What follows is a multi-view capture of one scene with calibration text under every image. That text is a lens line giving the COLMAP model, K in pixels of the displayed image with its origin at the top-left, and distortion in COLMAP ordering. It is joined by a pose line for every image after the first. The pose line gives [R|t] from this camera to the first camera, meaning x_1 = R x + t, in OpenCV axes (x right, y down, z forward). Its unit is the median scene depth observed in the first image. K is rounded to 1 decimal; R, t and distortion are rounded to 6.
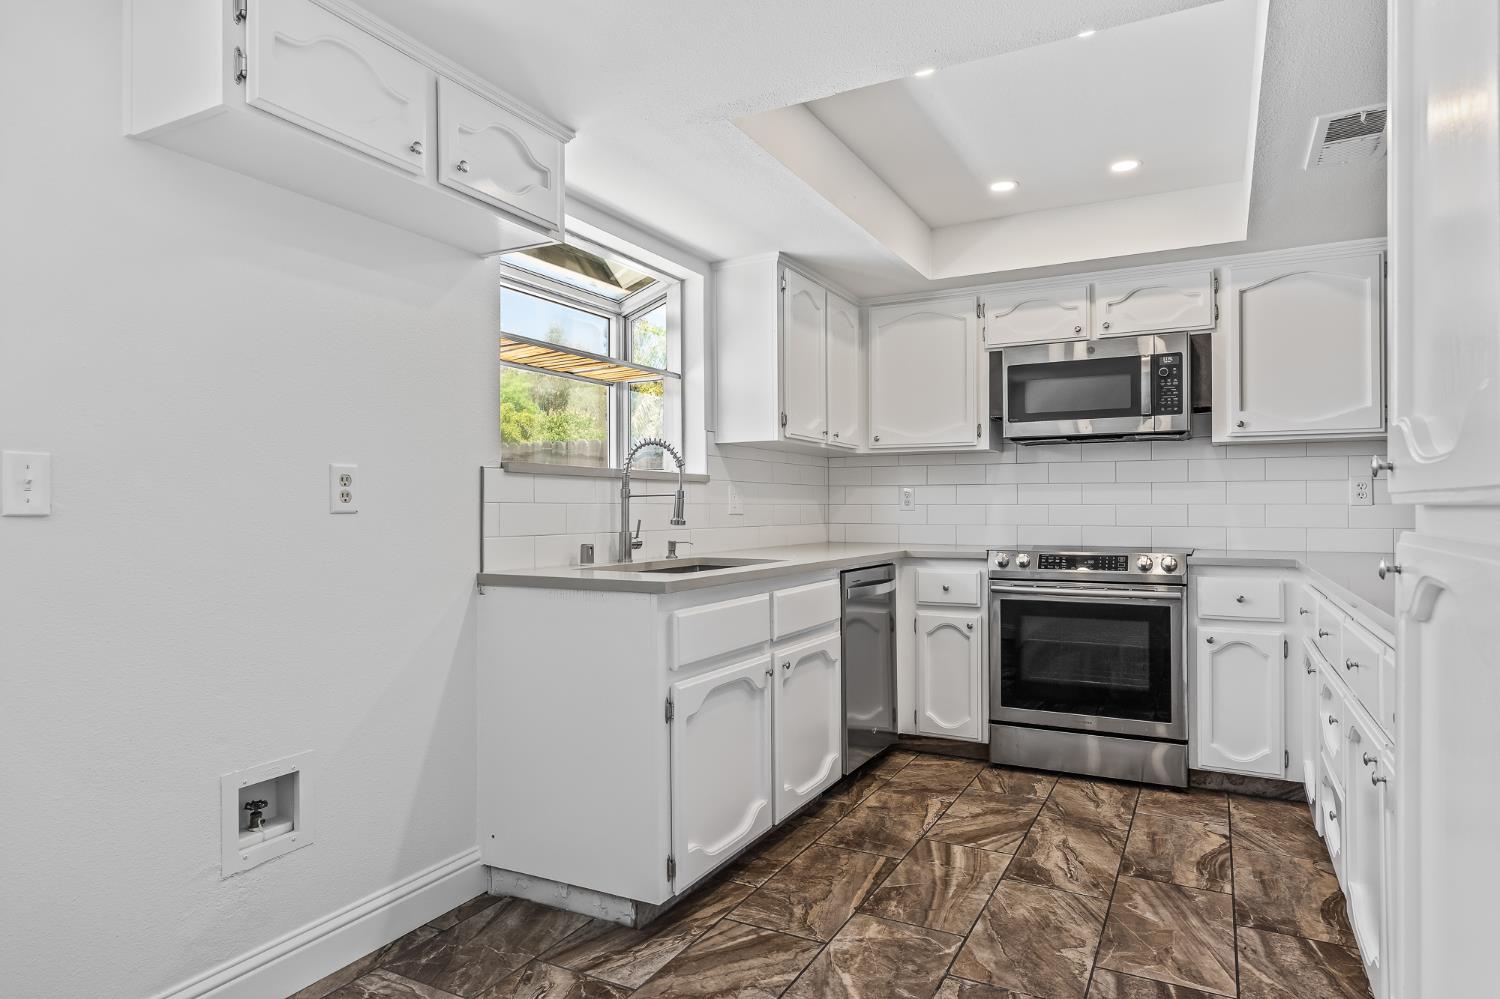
lens RADIAL K [[883.0, 0, 748.5], [0, 883.0, 506.9], [0, 0, 1]] dist [-0.000273, 0.001424]
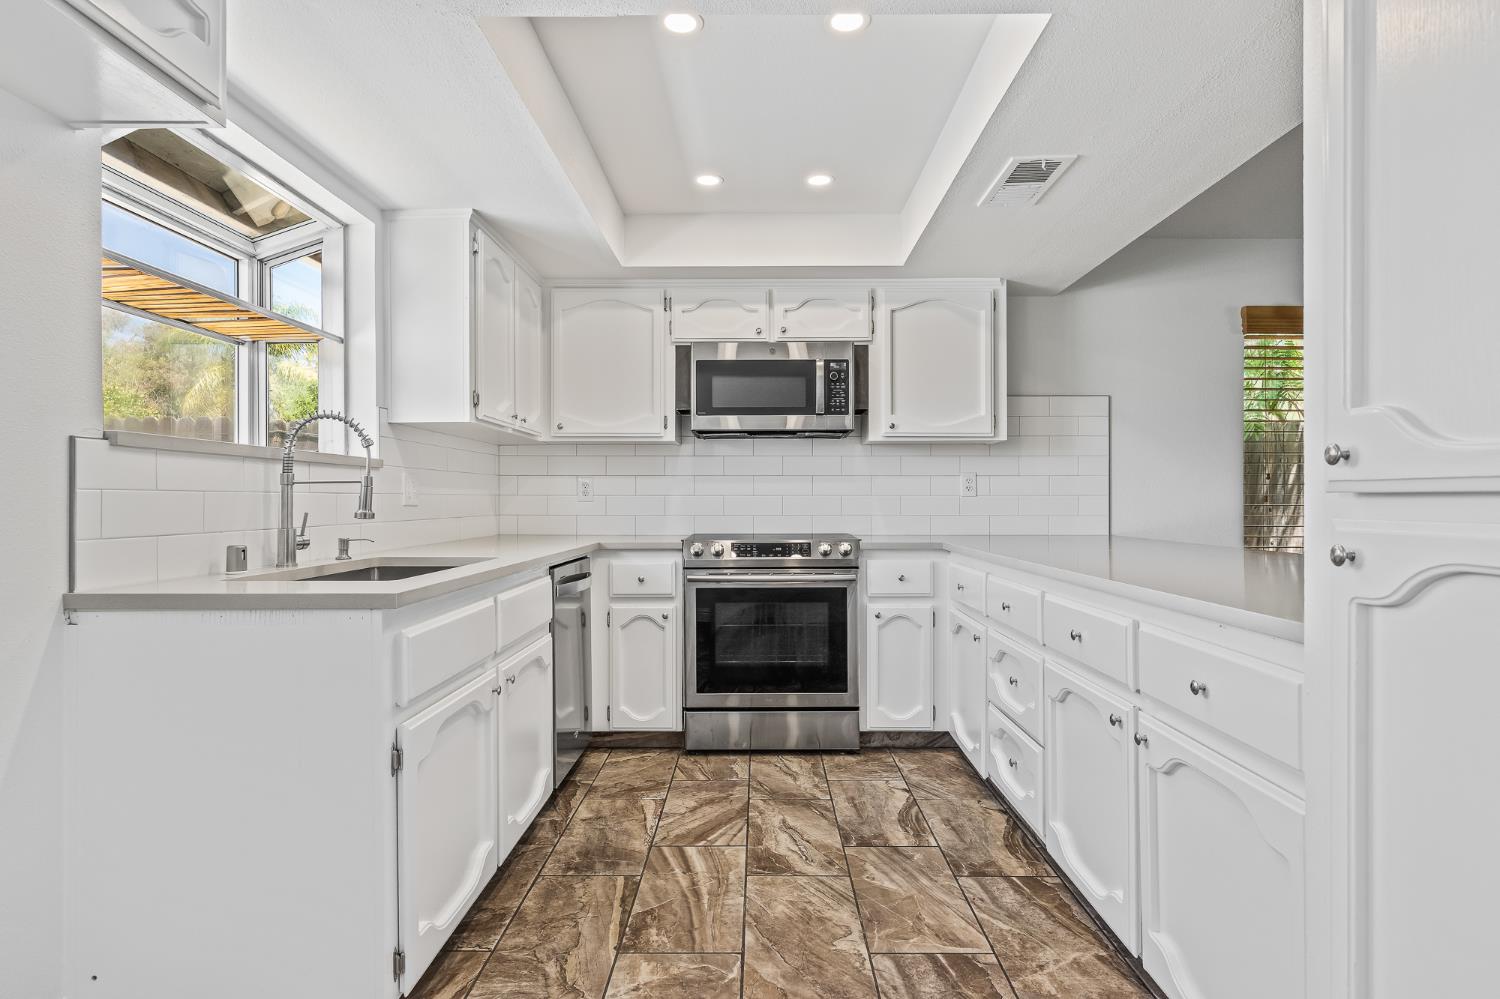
lens RADIAL K [[806.3, 0, 750.0], [0, 806.3, 499.5], [0, 0, 1]] dist [0.002237, 0.000234]
pose [[0.884462, 0.000191, 0.466612, -0.104482], [-0.000565, 1.000000, 0.000662, 0.001928], [-0.466612, -0.000849, 0.884462, 0.166420]]
